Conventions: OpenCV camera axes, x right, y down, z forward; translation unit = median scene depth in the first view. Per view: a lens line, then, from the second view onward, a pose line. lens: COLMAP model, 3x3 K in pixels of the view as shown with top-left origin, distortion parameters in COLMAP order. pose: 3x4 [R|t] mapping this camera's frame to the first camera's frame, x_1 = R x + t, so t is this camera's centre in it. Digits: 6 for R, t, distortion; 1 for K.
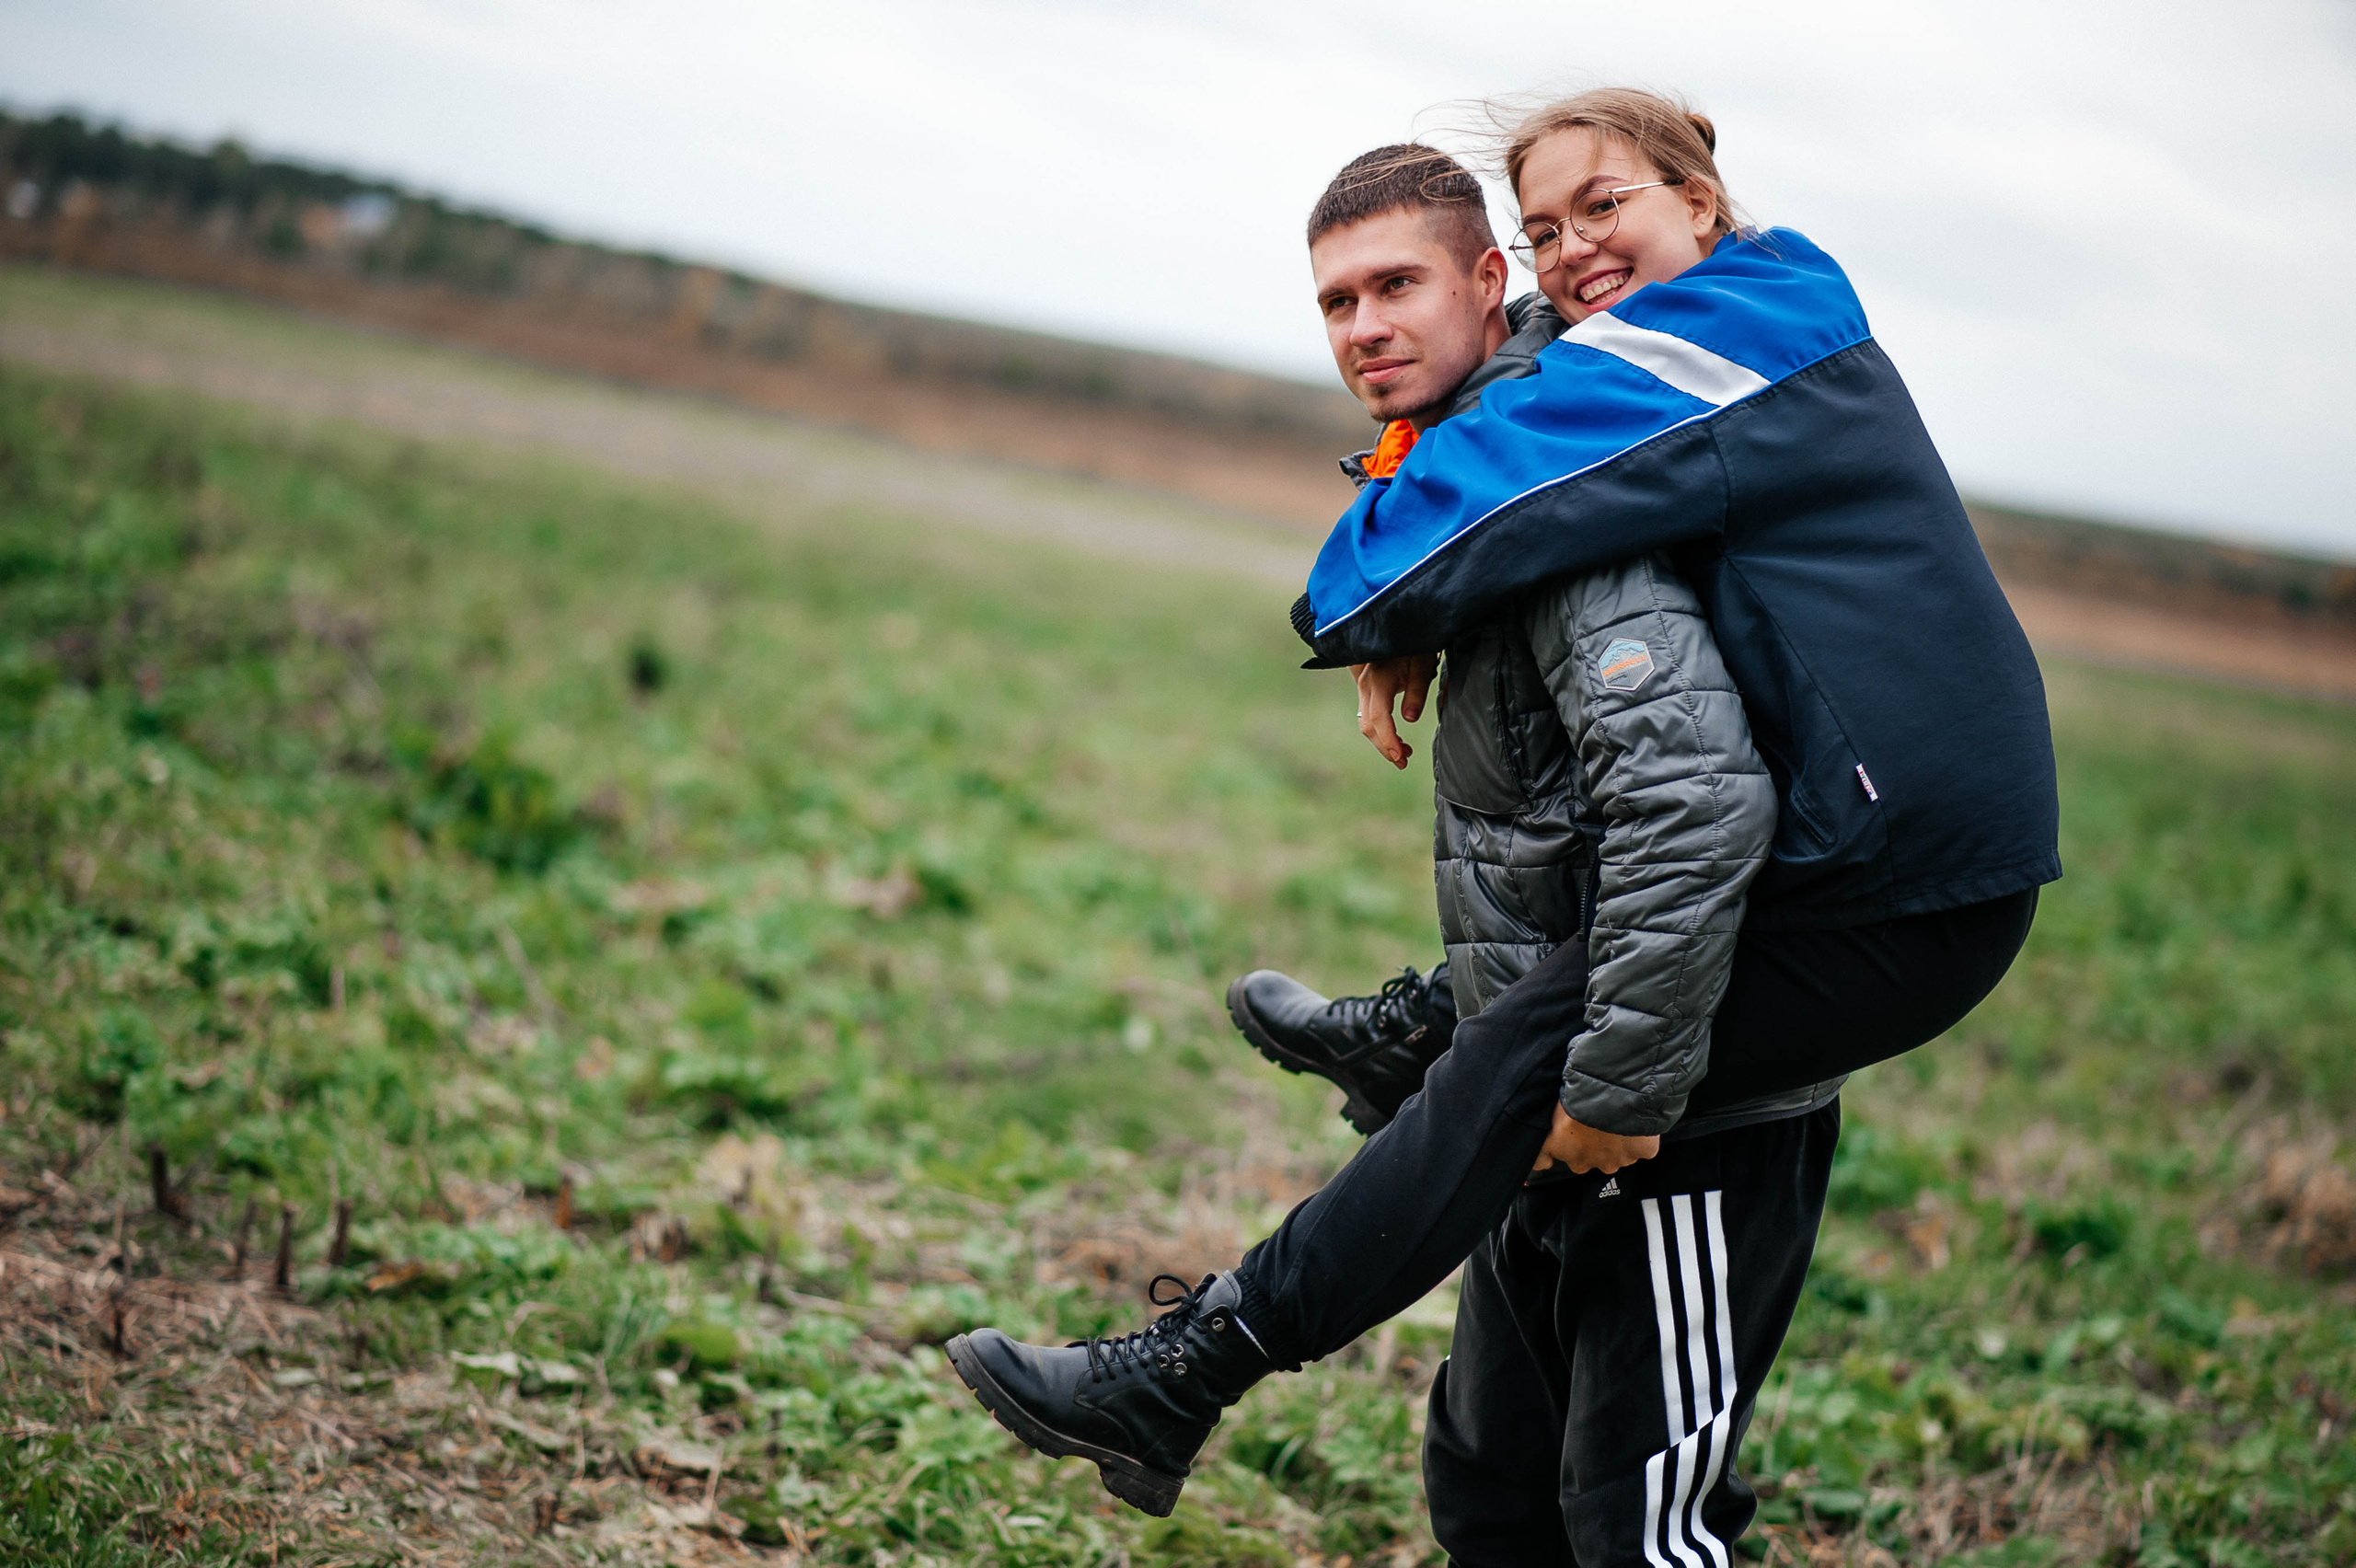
lens RADIAL K [[5966.3, 0, 1180.2], [0, 5966.3, 783.2], [0, 0, 1]] dist [0.021699, 0.000000]
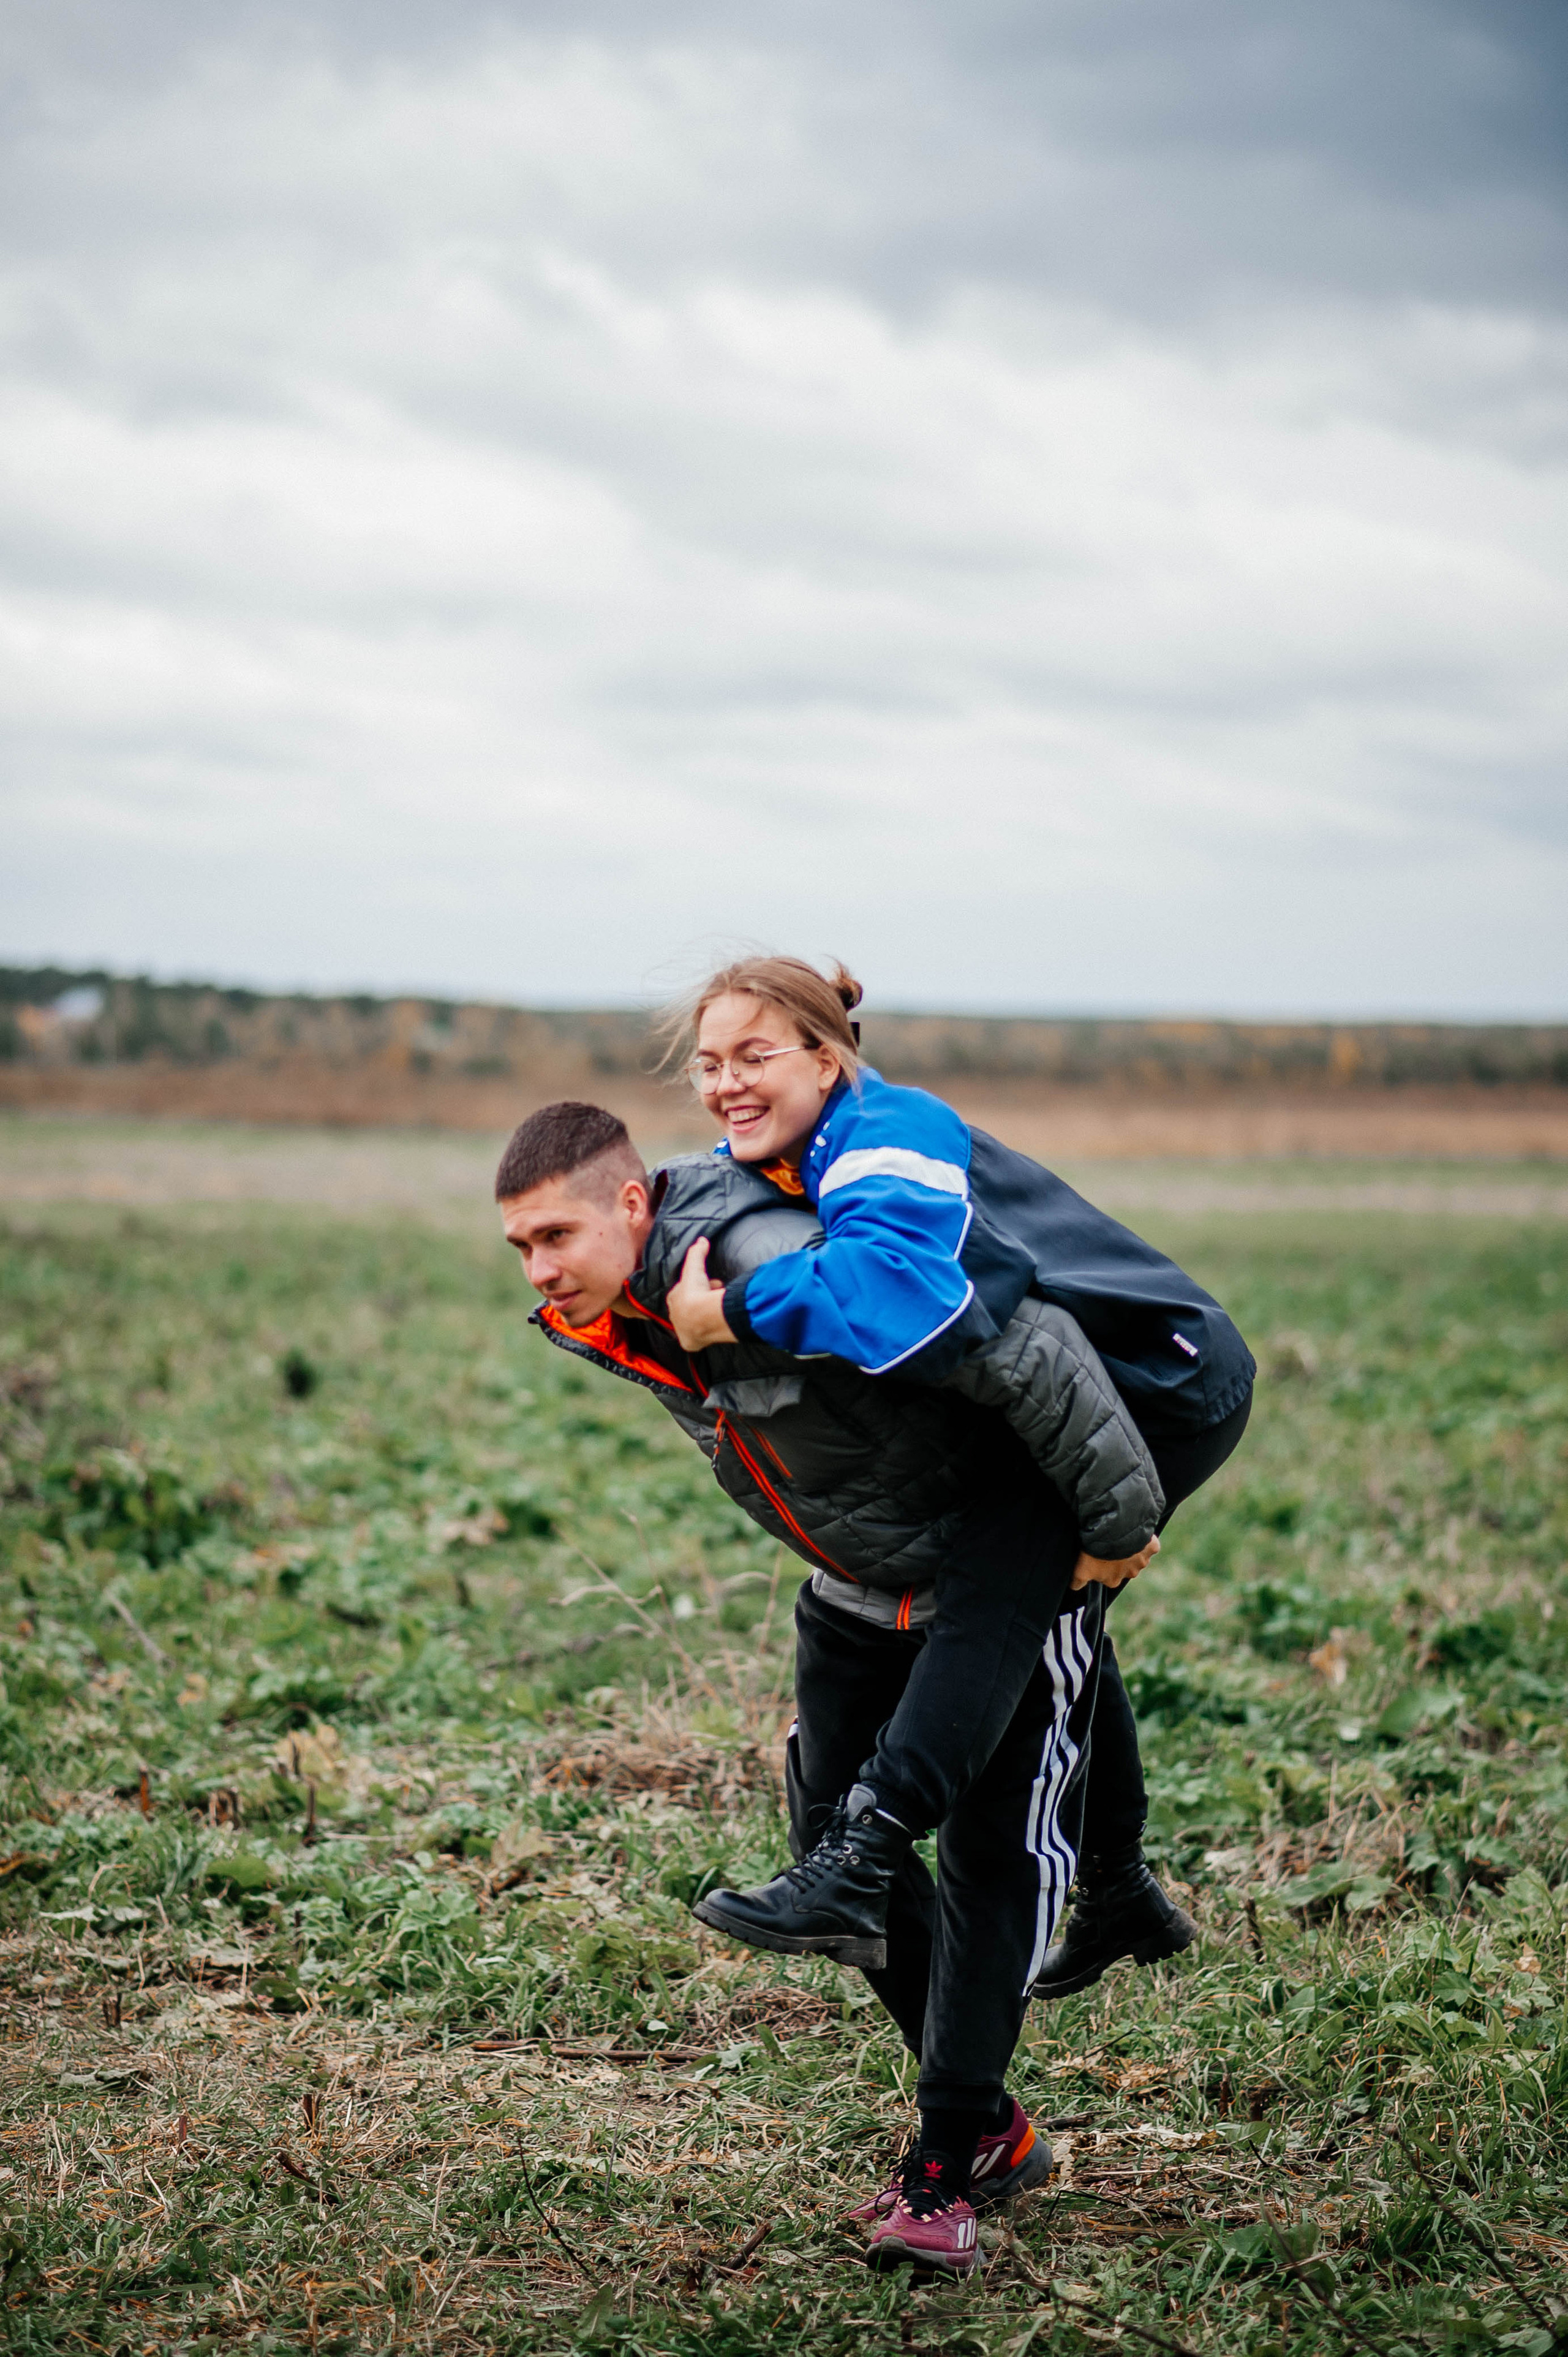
lens RADIAL K [[5968.3, 0, 781.8], [0, 5968.3, 1179.4], [0, 0, 1]] dist [0.021699, 0.000000]
pose [[0.986898, -0.158698, -0.029109, 0.086191], [0.157211, 0.986410, -0.047740, 0.027372], [0.036290, 0.042538, 0.998436, -0.230404]]
